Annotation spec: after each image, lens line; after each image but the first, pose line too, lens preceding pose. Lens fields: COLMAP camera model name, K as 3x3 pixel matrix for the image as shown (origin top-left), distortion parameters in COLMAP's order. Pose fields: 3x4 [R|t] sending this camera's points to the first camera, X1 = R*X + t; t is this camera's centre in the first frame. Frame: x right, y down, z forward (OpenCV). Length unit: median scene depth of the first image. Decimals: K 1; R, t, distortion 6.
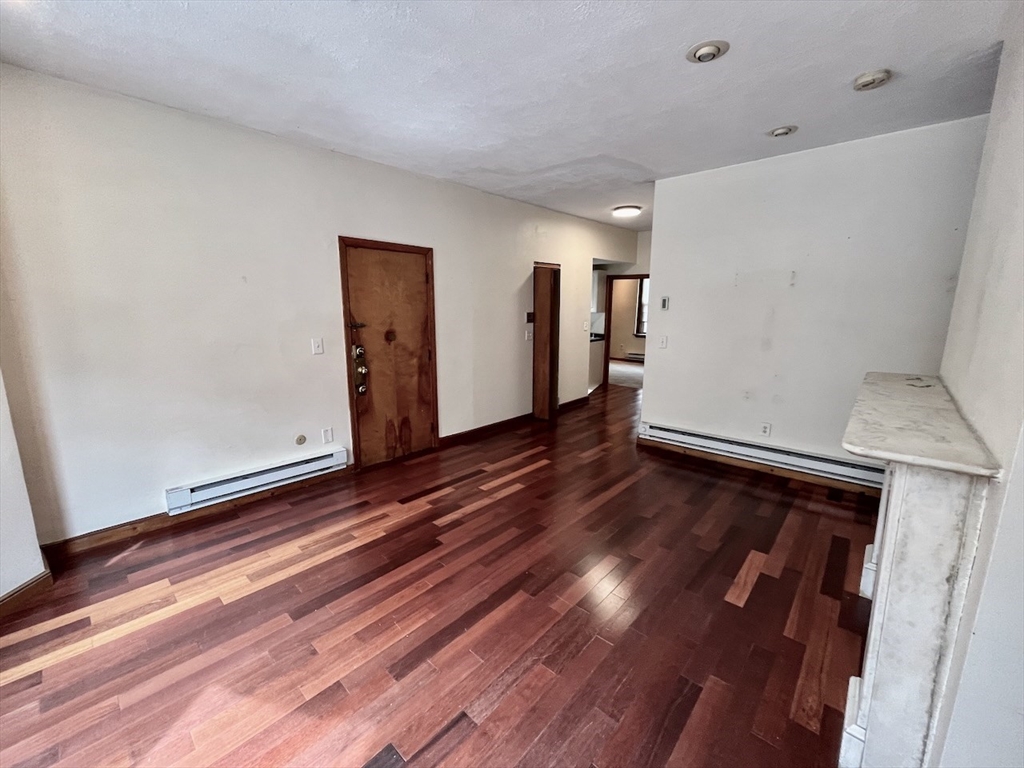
lens RADIAL K [[414.6, 0, 505.6], [0, 414.6, 381.4], [0, 0, 1]] dist [-0.004345, 0.000877]
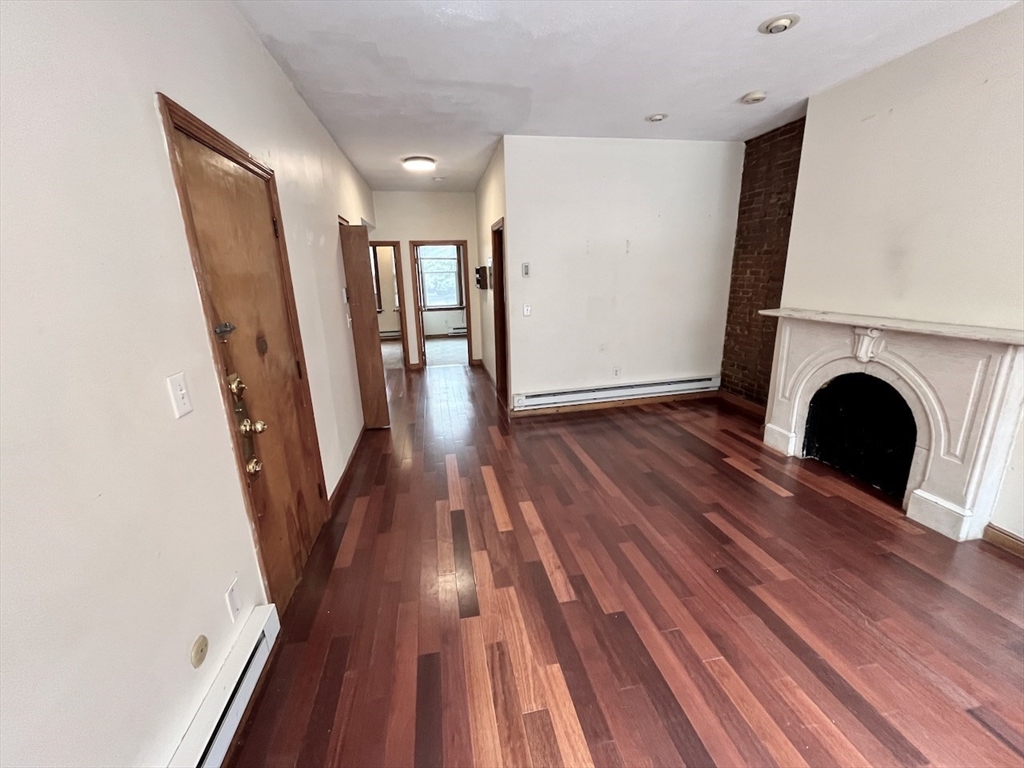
lens RADIAL K [[414.6, 0, 508.1], [0, 414.6, 383.0], [0, 0, 1]] dist [-0.004345, 0.000877]
pose [[0.593767, -0.224367, 0.772723, -0.603874], [0.175852, 0.973306, 0.147481, -0.106361], [-0.785186, 0.048316, 0.617373, 0.580269]]
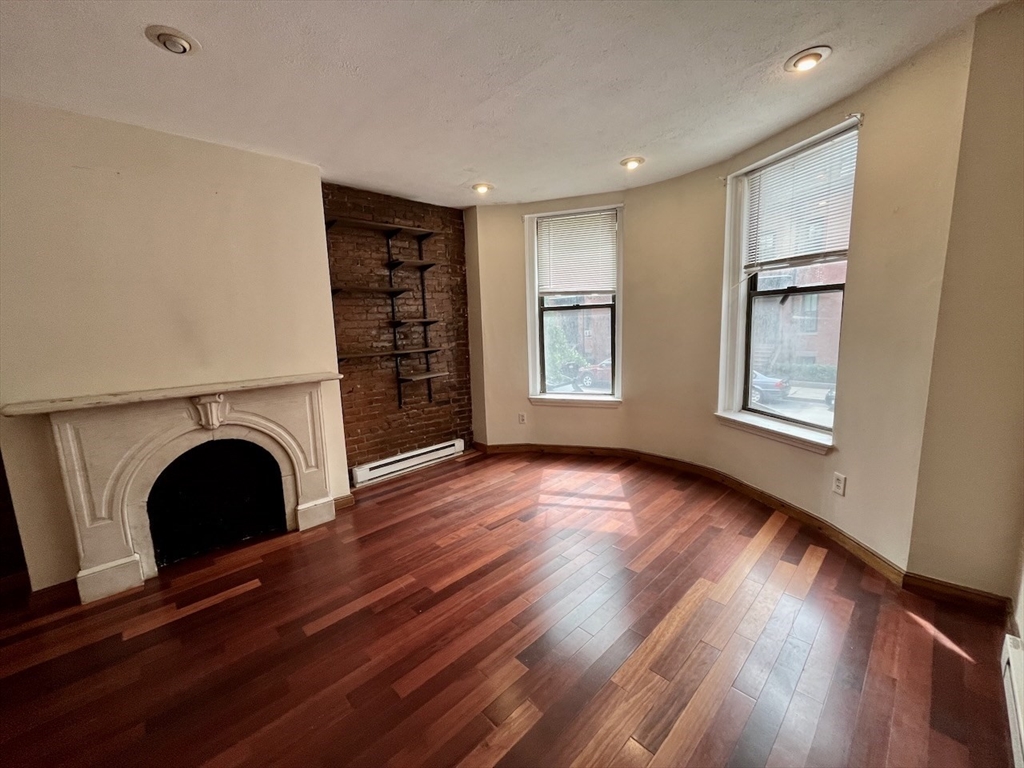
lens RADIAL K [[414.6, 0, 510.6], [0, 414.6, 381.3], [0, 0, 1]] dist [-0.004345, 0.000877]
pose [[-0.997923, 0.022872, 0.060218, -0.159519], [0.040899, 0.947213, 0.317986, -0.227617], [-0.049766, 0.319789, -0.946181, 1.258693]]
